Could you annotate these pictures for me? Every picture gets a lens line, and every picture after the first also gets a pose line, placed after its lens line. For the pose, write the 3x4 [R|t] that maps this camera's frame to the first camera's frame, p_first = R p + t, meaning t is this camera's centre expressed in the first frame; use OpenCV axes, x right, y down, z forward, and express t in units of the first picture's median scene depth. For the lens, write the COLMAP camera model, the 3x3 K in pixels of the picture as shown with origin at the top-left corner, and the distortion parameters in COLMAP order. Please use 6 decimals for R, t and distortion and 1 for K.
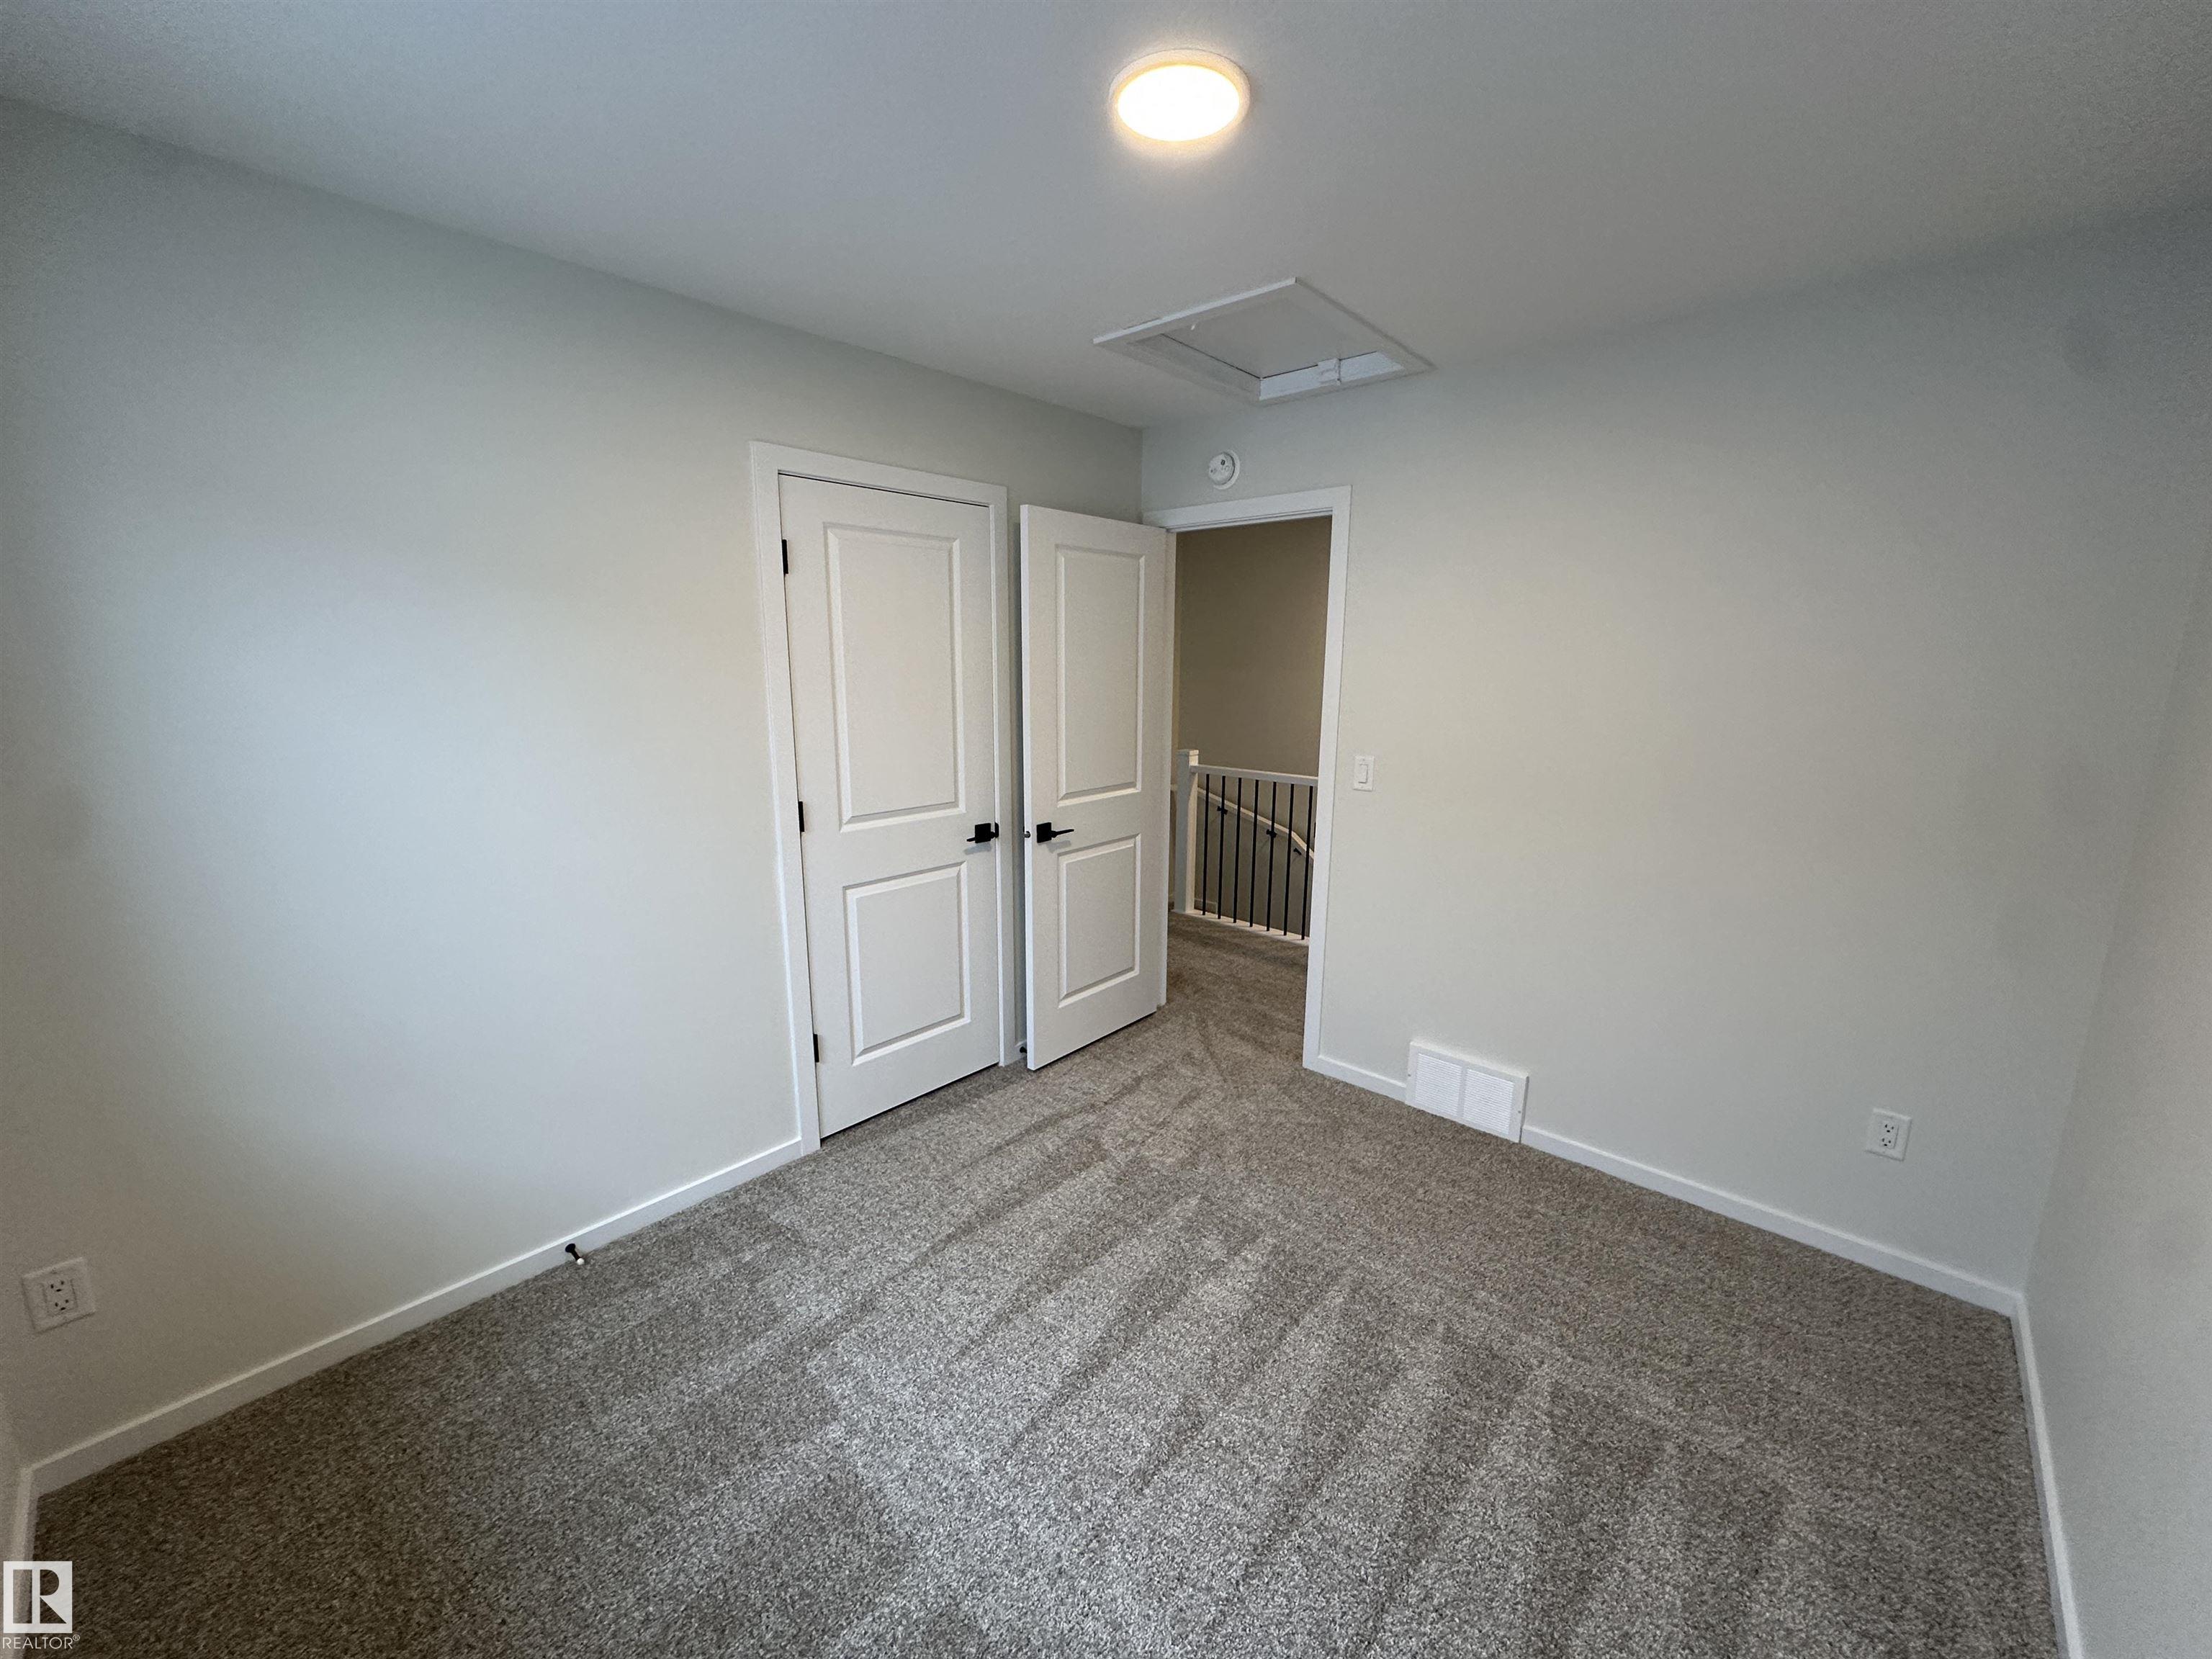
lens RADIAL K [[876.0, 0, 1105.4], [0, 876.0, 834.1], [0, 0, 1]] dist [-0.001706, -0.000530]
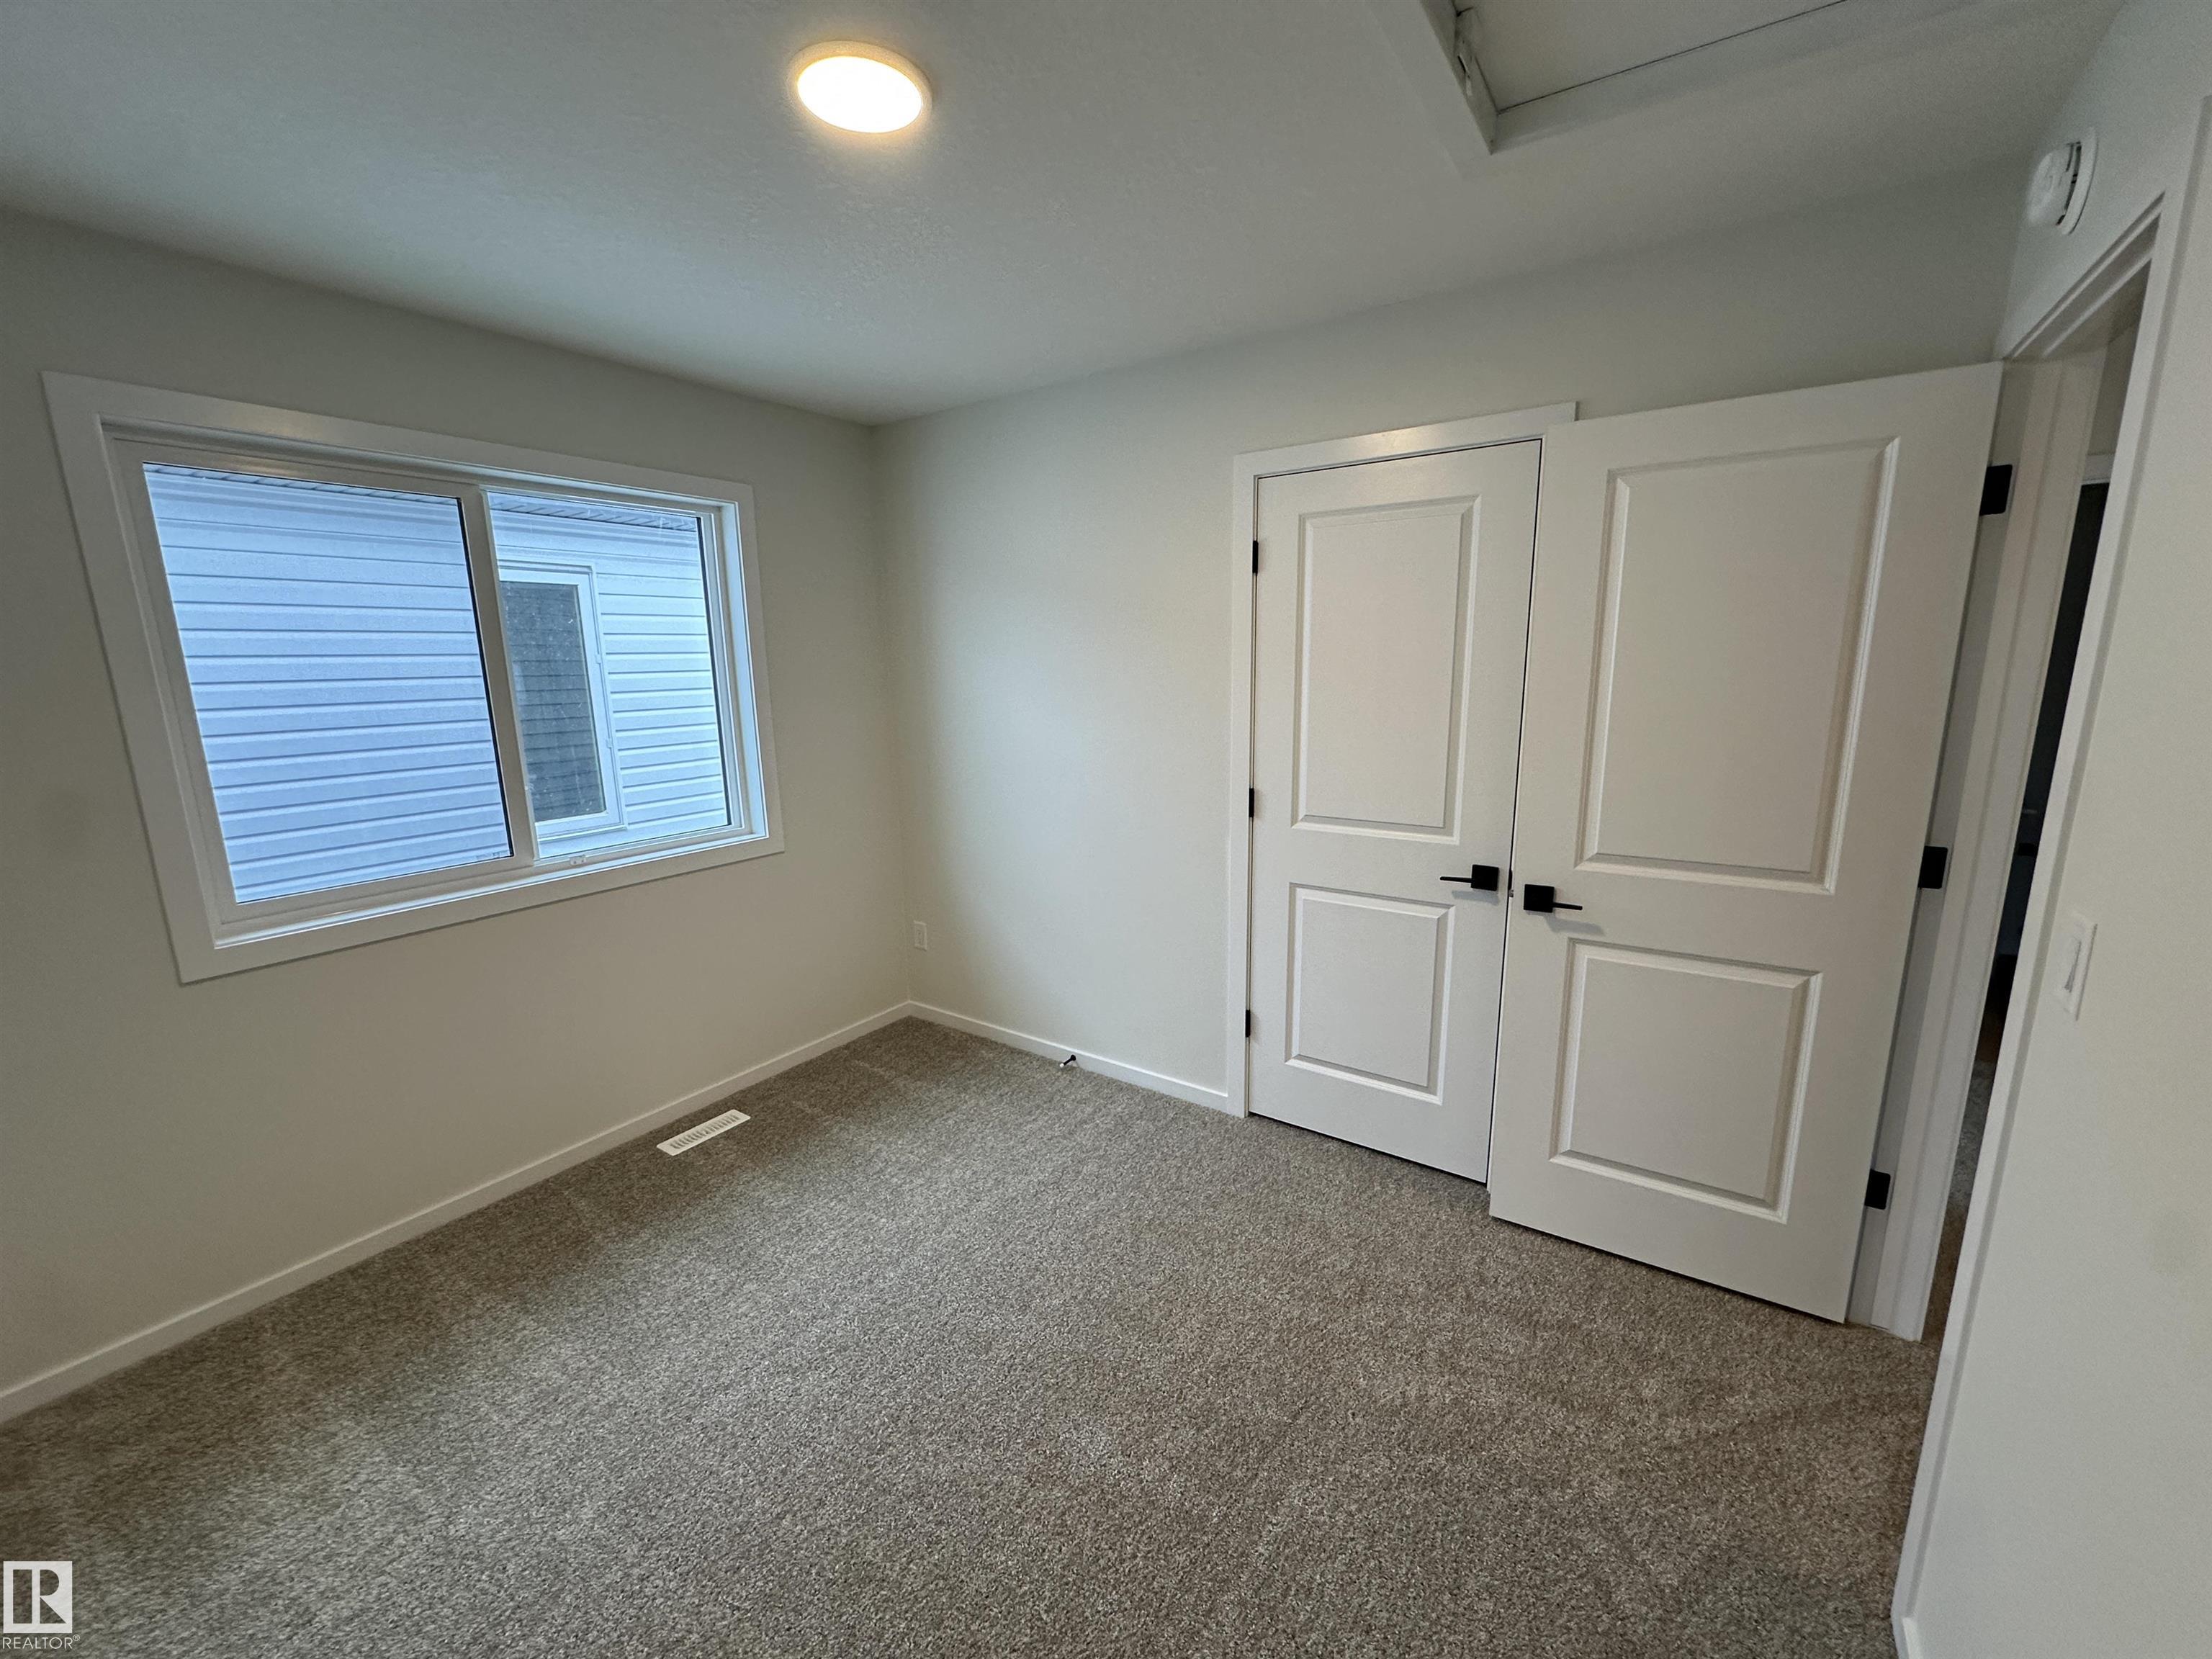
lens RADIAL K [[876.0, 0, 1105.4], [0, 876.0, 834.1], [0, 0, 1]] dist [-0.001706, -0.000530]
pose [[0.128714, 0.181411, -0.974948, 0.555578], [-0.186733, 0.969973, 0.155832, -0.095705], [0.973942, 0.161997, 0.158725, 0.550813]]
